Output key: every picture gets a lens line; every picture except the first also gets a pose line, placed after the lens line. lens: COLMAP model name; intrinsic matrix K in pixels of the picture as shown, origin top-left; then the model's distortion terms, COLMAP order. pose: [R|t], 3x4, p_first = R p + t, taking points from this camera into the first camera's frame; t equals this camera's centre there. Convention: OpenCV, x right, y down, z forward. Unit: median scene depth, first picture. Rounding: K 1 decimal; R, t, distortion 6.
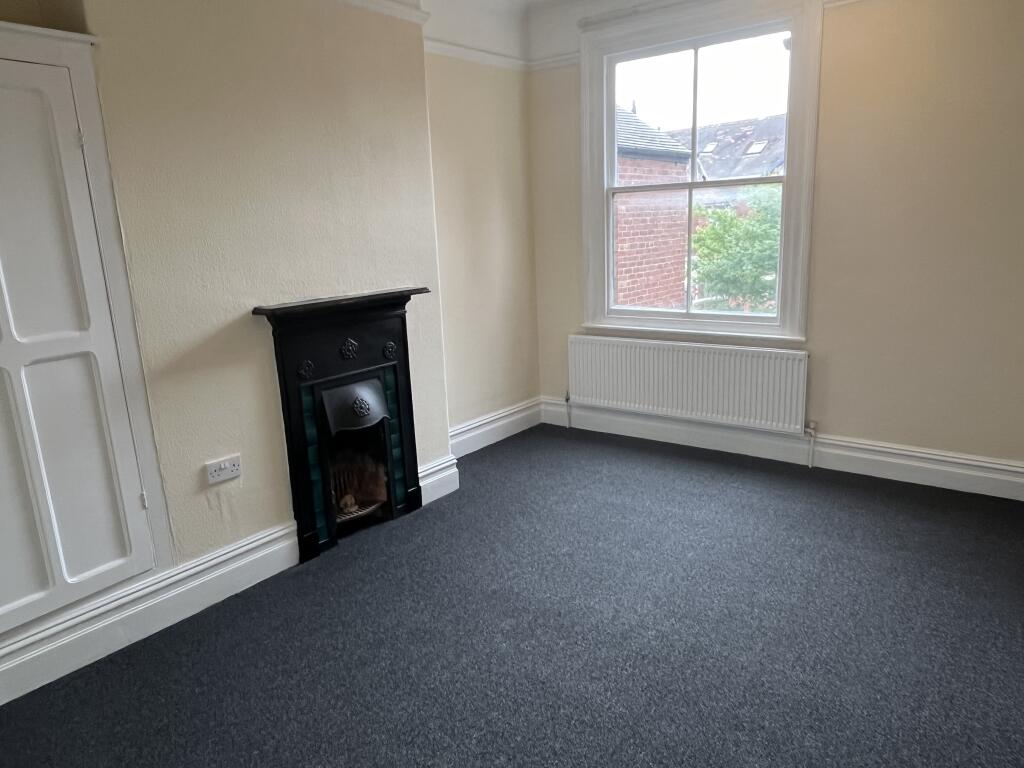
lens RADIAL K [[690.1, 0, 512.0], [0, 690.1, 384.0], [0, 0, 1]] dist [0.001762, -0.002025]
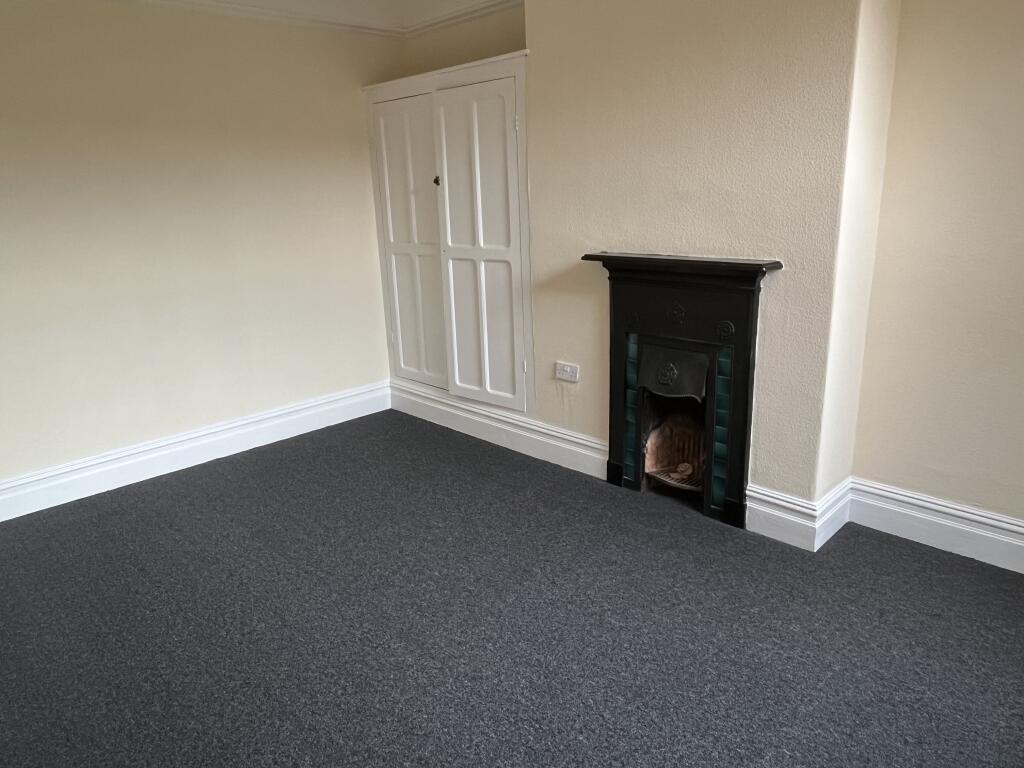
lens RADIAL K [[690.1, 0, 512.0], [0, 690.1, 384.0], [0, 0, 1]] dist [0.001762, -0.002025]
pose [[-0.127120, 0.317642, -0.939651, 0.818571], [-0.186397, 0.922809, 0.337165, -0.271710], [0.974216, 0.218008, -0.058100, 0.980417]]
